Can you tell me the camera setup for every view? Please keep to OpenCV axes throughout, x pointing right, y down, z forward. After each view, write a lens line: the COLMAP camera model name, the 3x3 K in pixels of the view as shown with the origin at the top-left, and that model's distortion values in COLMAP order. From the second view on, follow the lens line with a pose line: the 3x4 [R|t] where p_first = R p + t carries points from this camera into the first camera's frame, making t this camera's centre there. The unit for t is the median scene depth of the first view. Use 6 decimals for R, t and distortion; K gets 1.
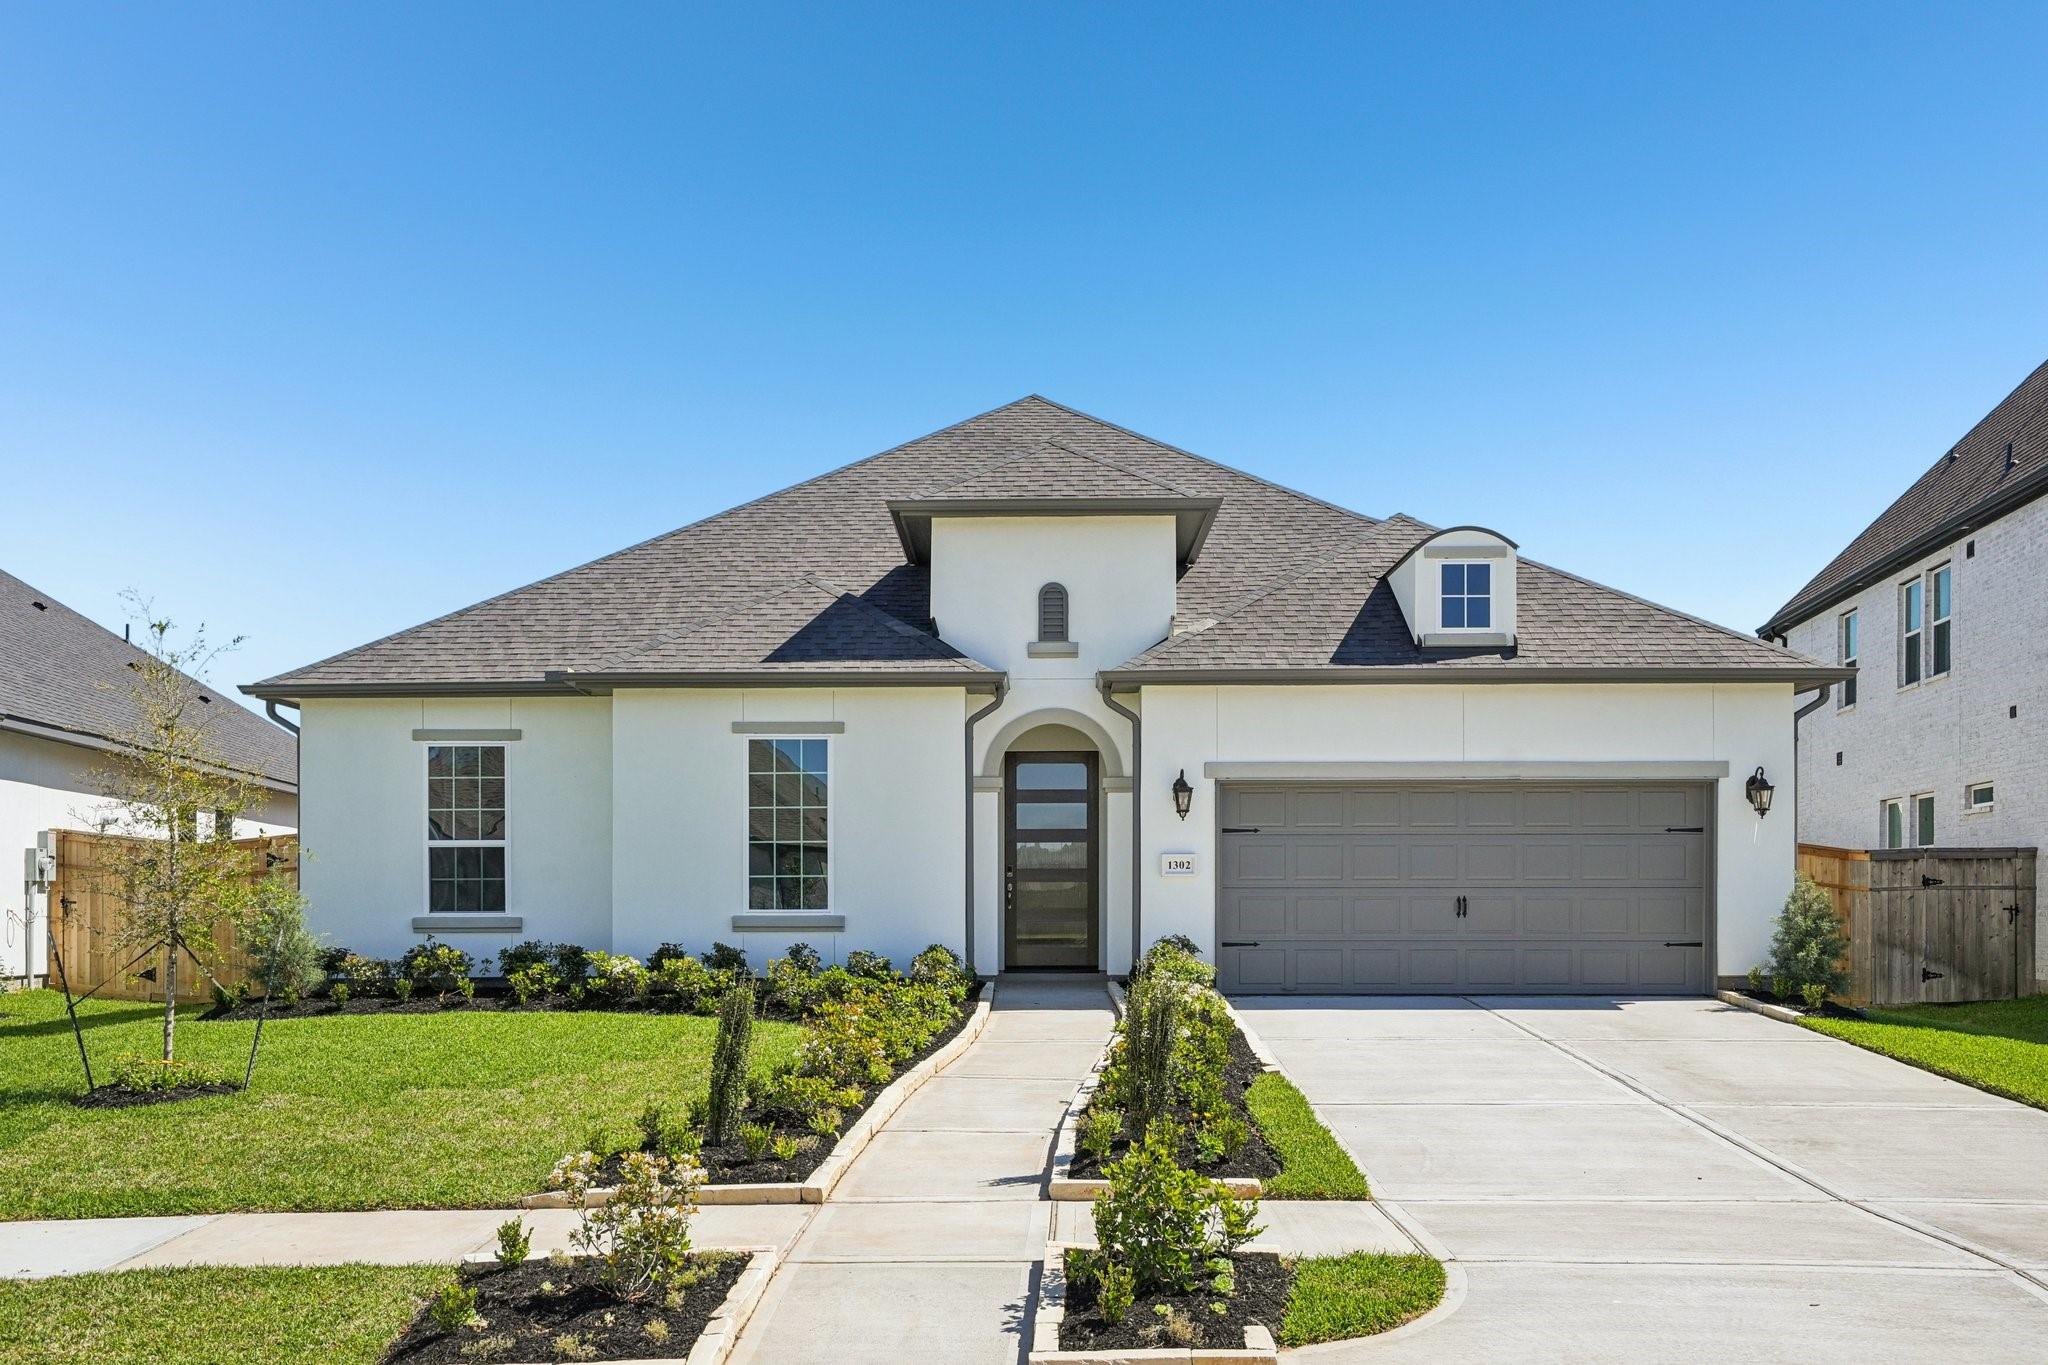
lens RADIAL K [[1801.7, 0, 1024.0], [0, 1801.7, 682.5], [0, 0, 1]] dist [0.002013, -0.002130]
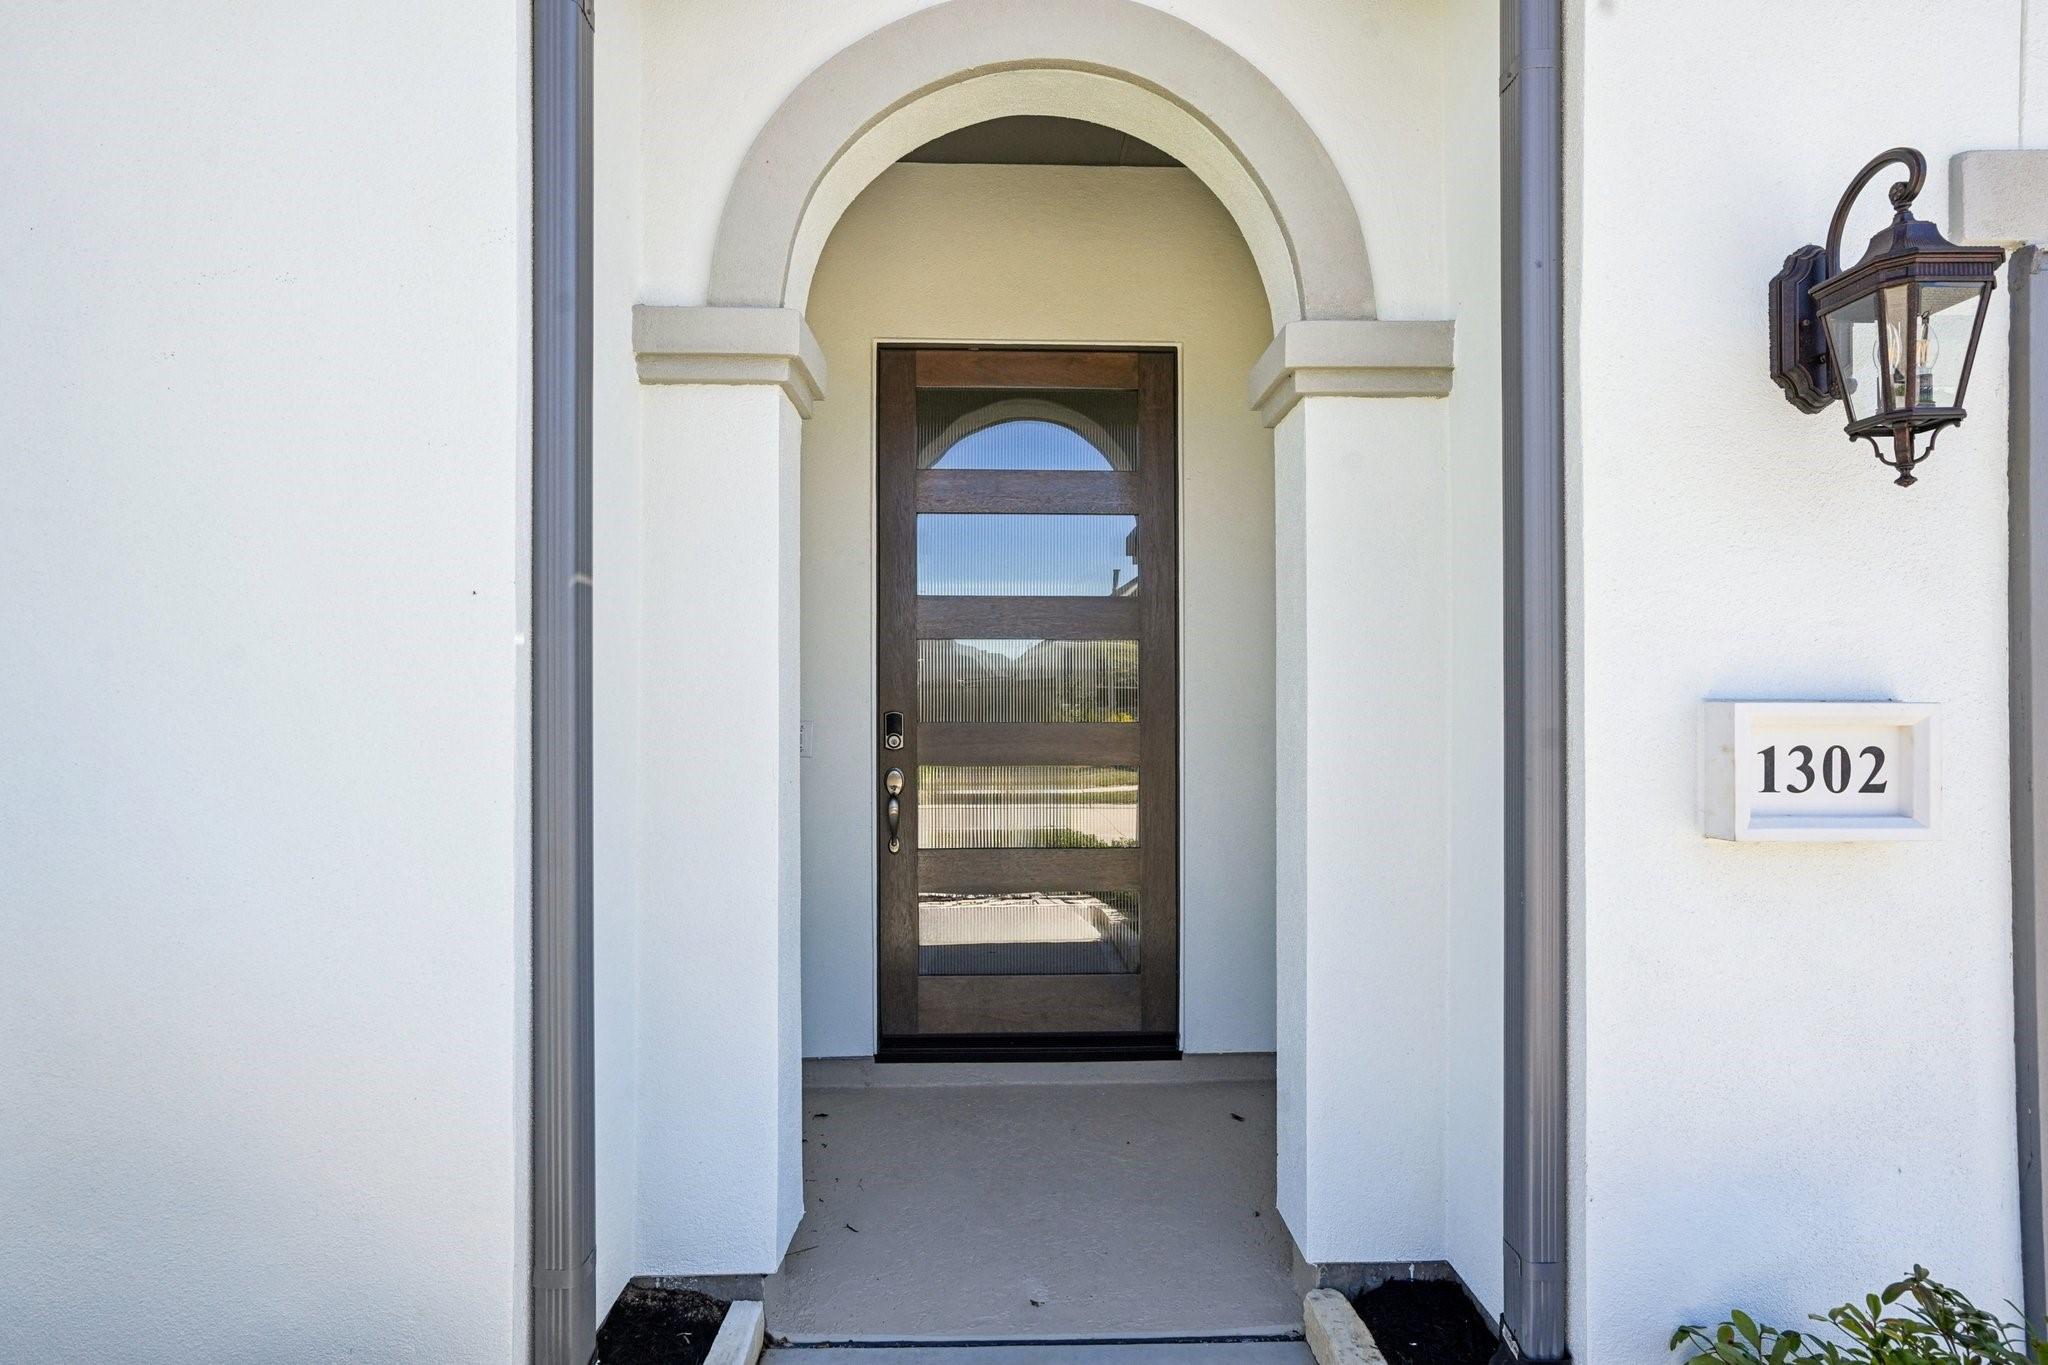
lens RADIAL K [[1128.9, 0, 1024.0], [0, 1128.9, 682.5], [0, 0, 1]] dist [-0.000945, -0.000301]
pose [[0.999508, -0.002841, 0.031229, 0.009133], [-0.000882, 0.992946, 0.118562, 0.078901], [-0.031345, -0.118531, 0.992455, 0.871397]]
